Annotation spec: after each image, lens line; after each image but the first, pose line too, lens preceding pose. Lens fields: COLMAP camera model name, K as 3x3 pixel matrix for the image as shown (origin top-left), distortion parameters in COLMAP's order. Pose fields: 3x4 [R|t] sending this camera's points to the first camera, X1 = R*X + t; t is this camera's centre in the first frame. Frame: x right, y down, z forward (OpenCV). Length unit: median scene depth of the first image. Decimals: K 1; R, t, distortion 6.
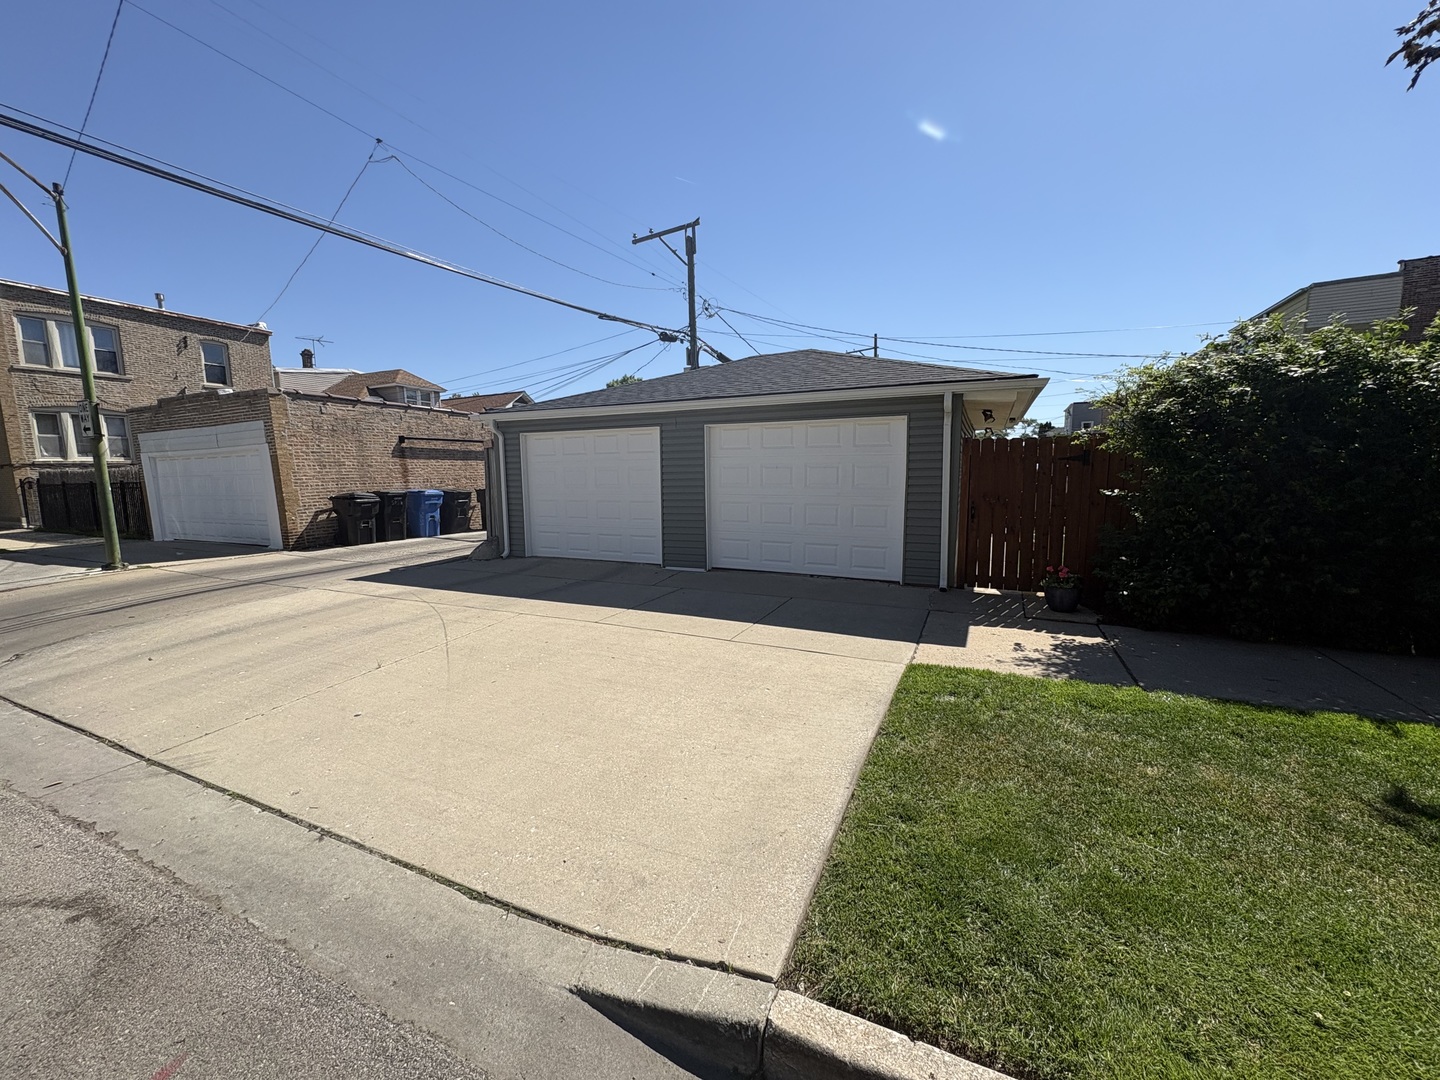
lens RADIAL K [[574.7, 0, 713.8], [0, 574.7, 543.7], [0, 0, 1]] dist [-0.000154, 0.000176]
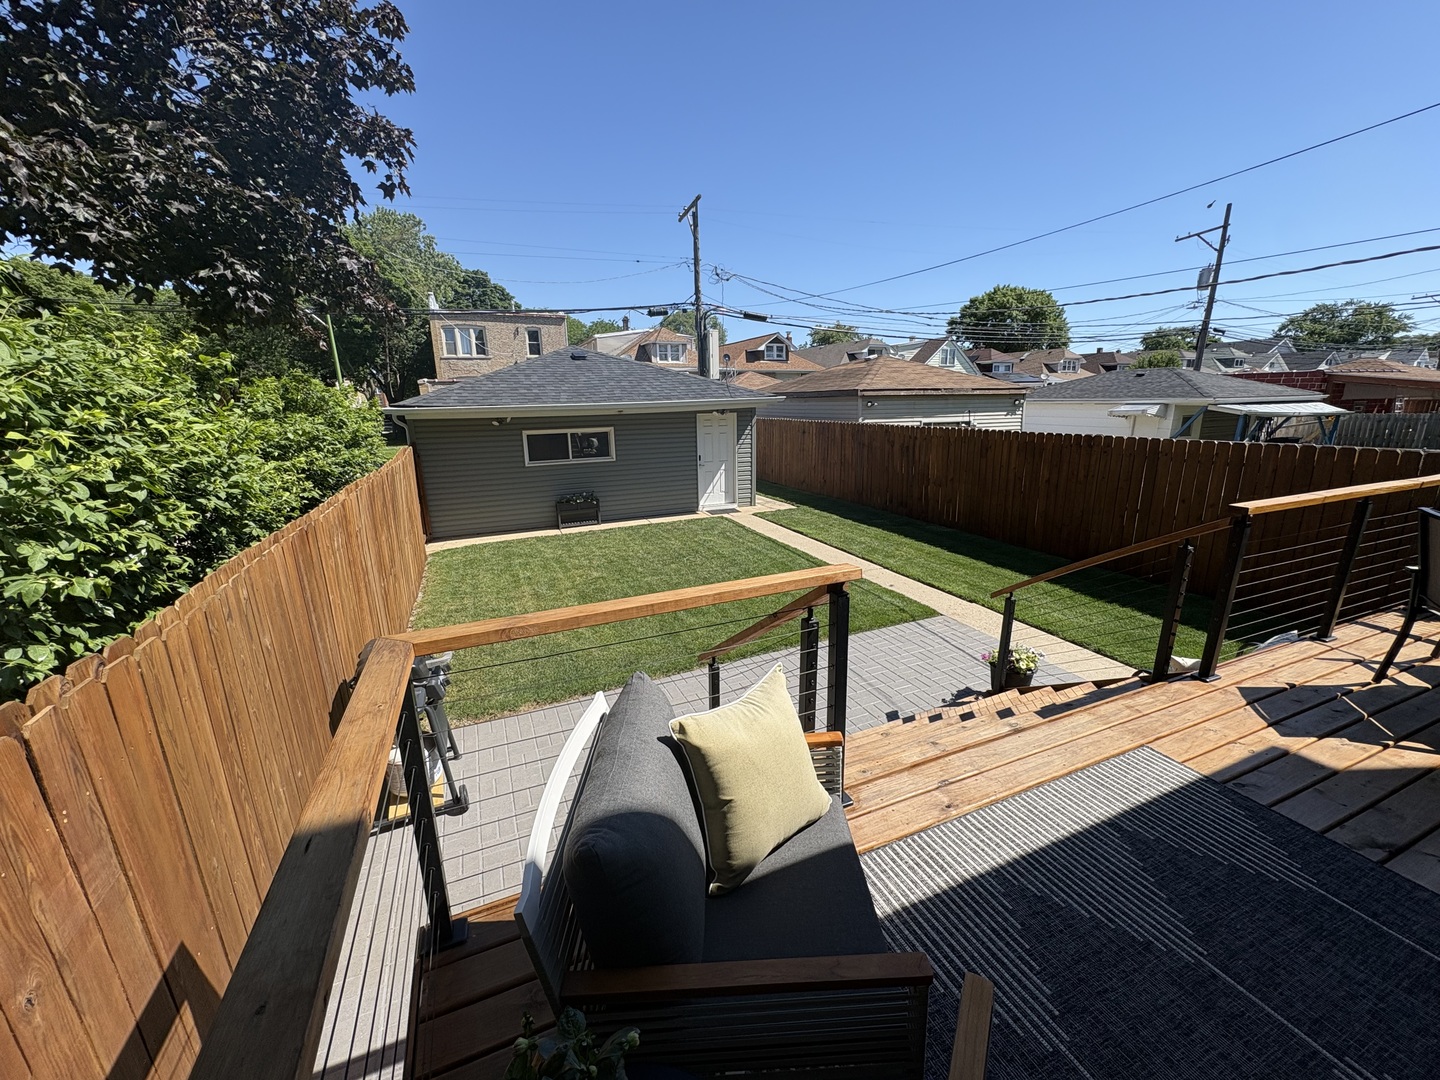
lens RADIAL K [[574.7, 0, 725.1], [0, 574.7, 546.8], [0, 0, 1]] dist [-0.000154, 0.000176]
pose [[0.753428, 0.166041, -0.636221, 1.623661], [-0.071971, 0.982602, 0.171210, -0.188706], [0.653580, -0.083205, 0.752270, 0.311338]]
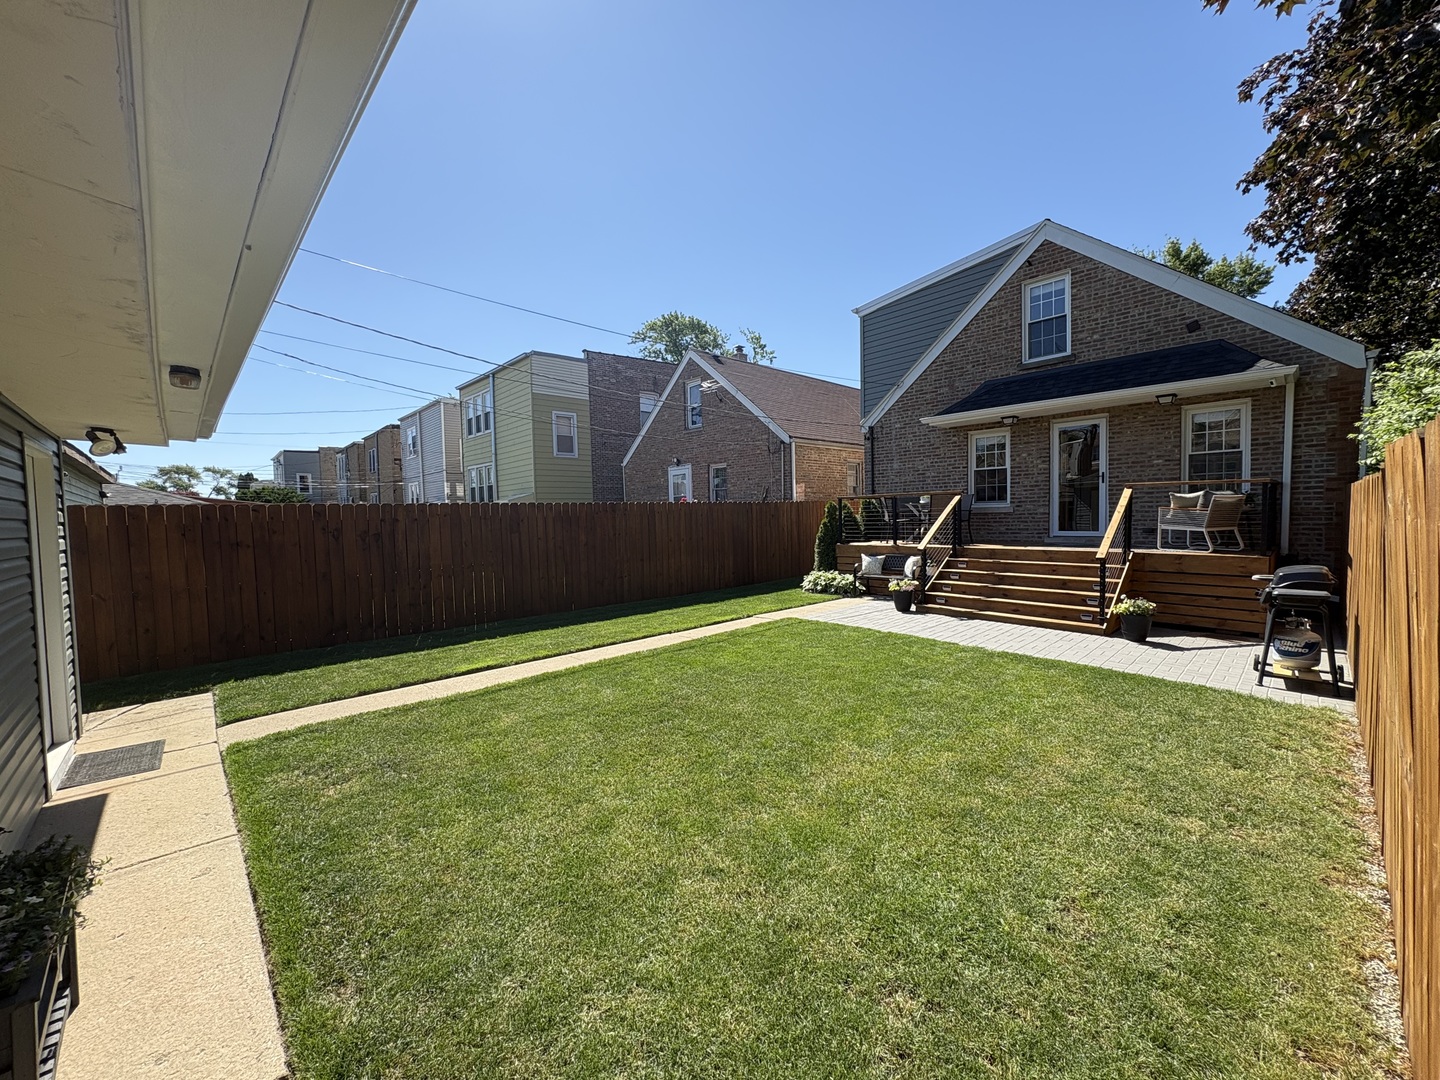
lens RADIAL K [[574.7, 0, 716.6], [0, 574.7, 539.2], [0, 0, 1]] dist [-0.000154, 0.000176]
pose [[0.359931, -0.036486, 0.932265, 0.414212], [0.133986, 0.990899, -0.012949, -0.130450], [-0.923308, 0.129572, 0.361544, 0.818686]]
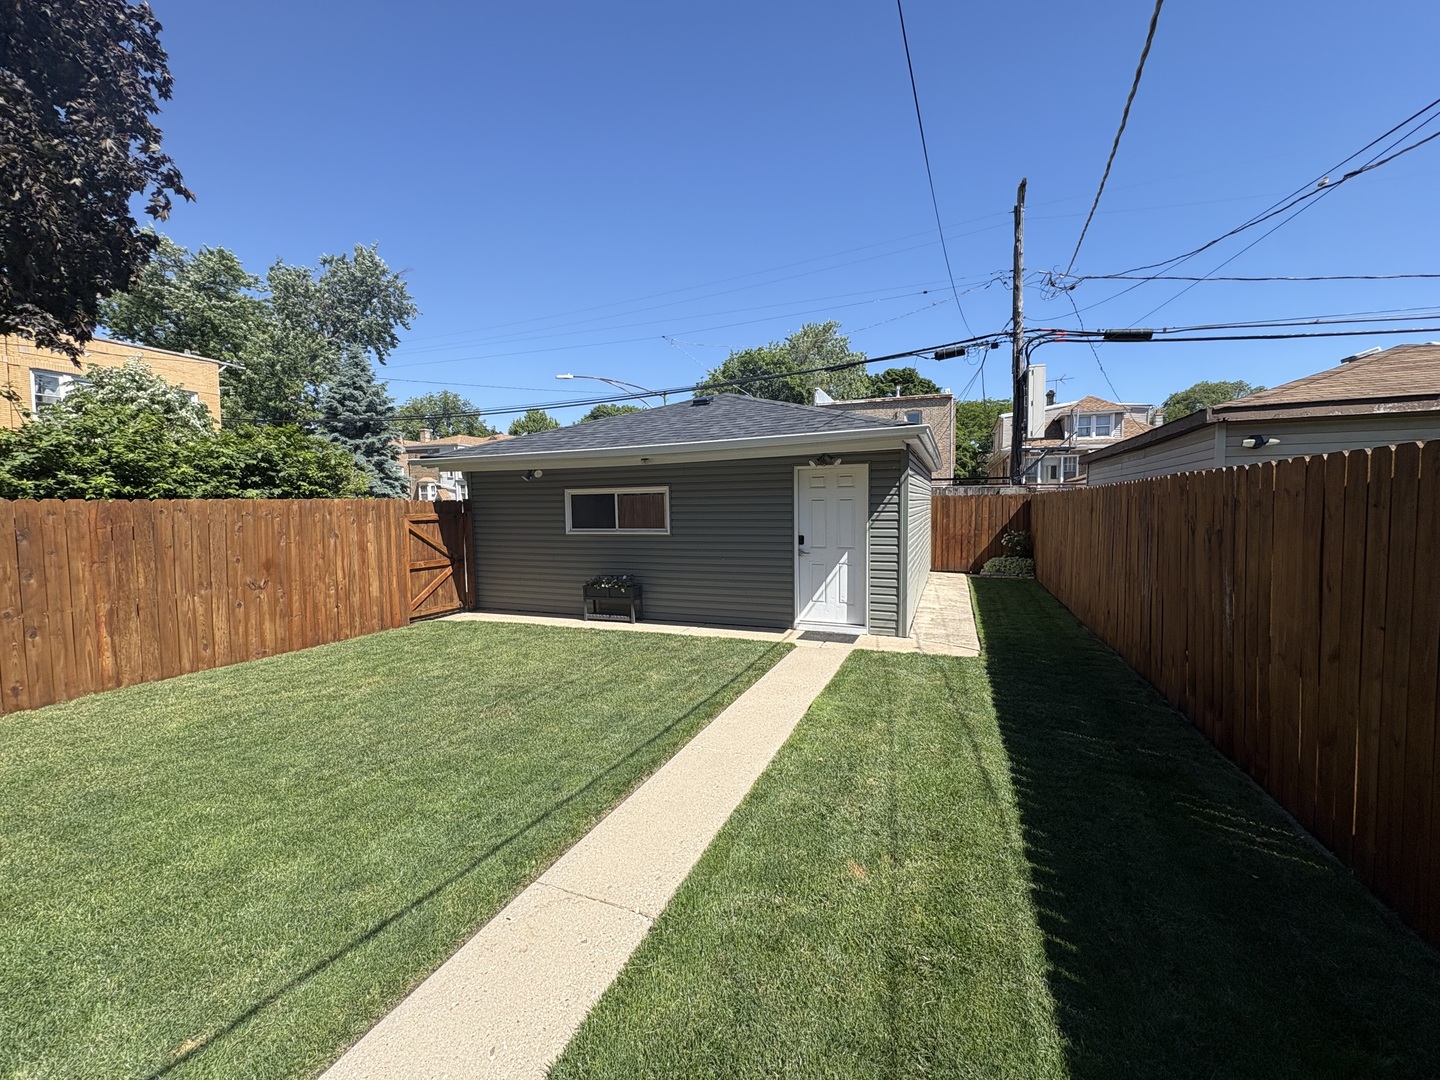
lens RADIAL K [[574.7, 0, 720.9], [0, 574.7, 543.0], [0, 0, 1]] dist [-0.000154, 0.000176]
pose [[0.058185, 0.079286, -0.995152, 1.466265], [-0.109545, 0.991329, 0.072577, -0.201070], [0.992277, 0.104791, 0.066366, 1.213585]]
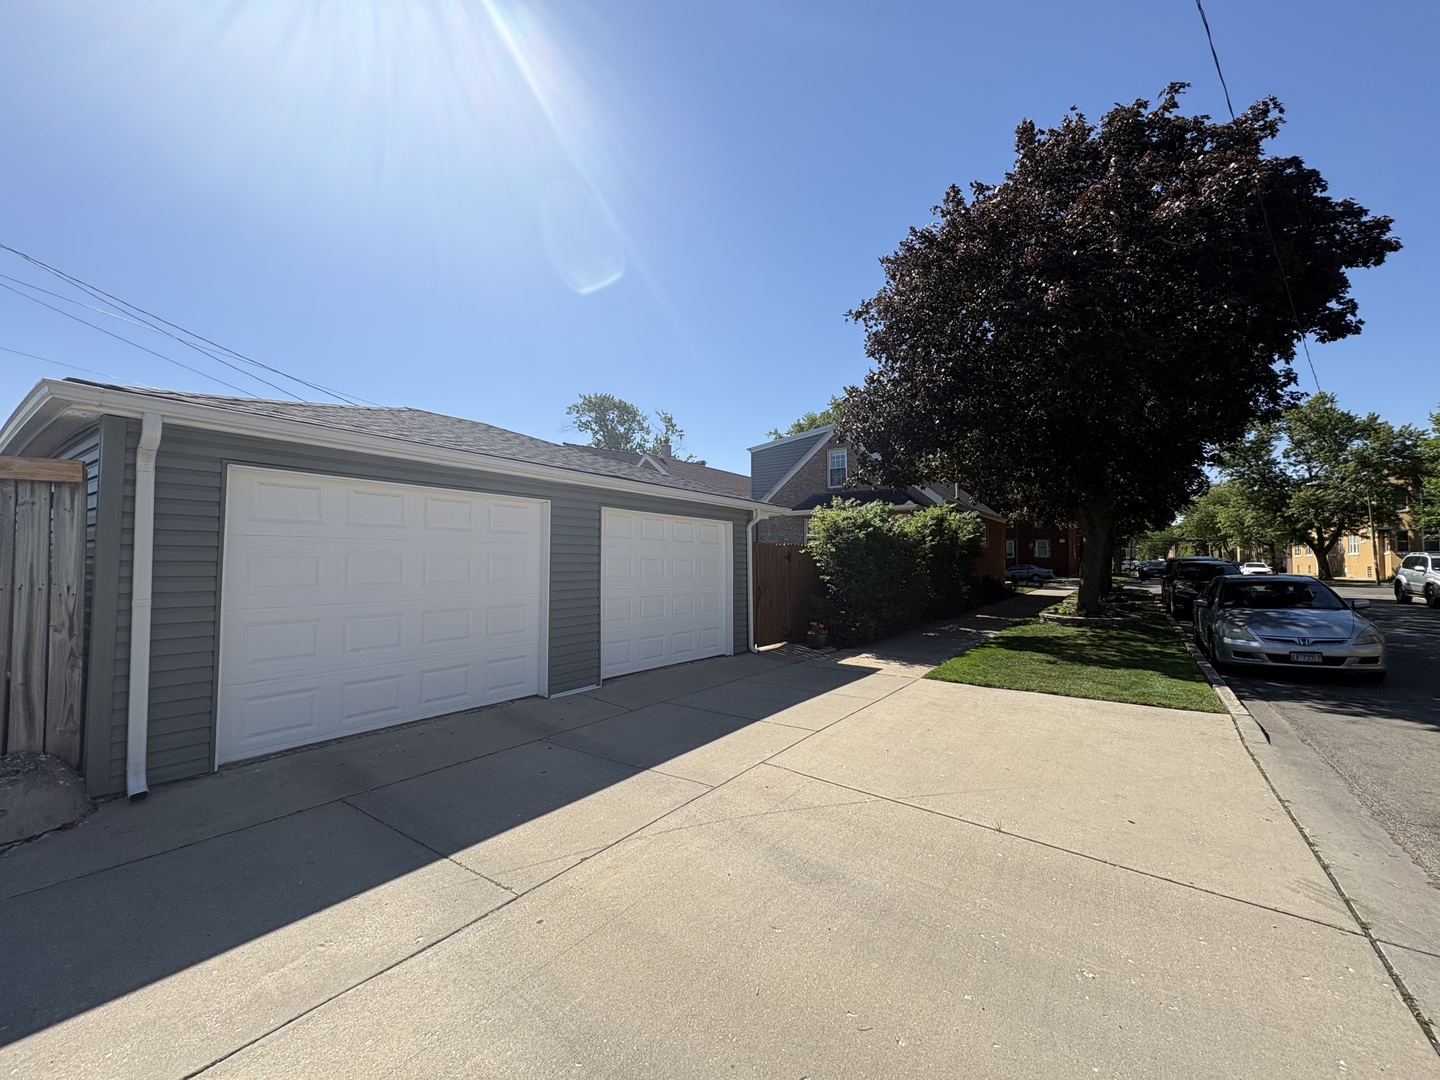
lens RADIAL K [[574.7, 0, 725.6], [0, 574.7, 539.1], [0, 0, 1]] dist [-0.000154, 0.000176]
pose [[0.161518, 0.053500, 0.985419, -0.787973], [0.117637, 0.990366, -0.073050, -0.075874], [-0.979833, 0.127721, 0.153668, 0.684119]]
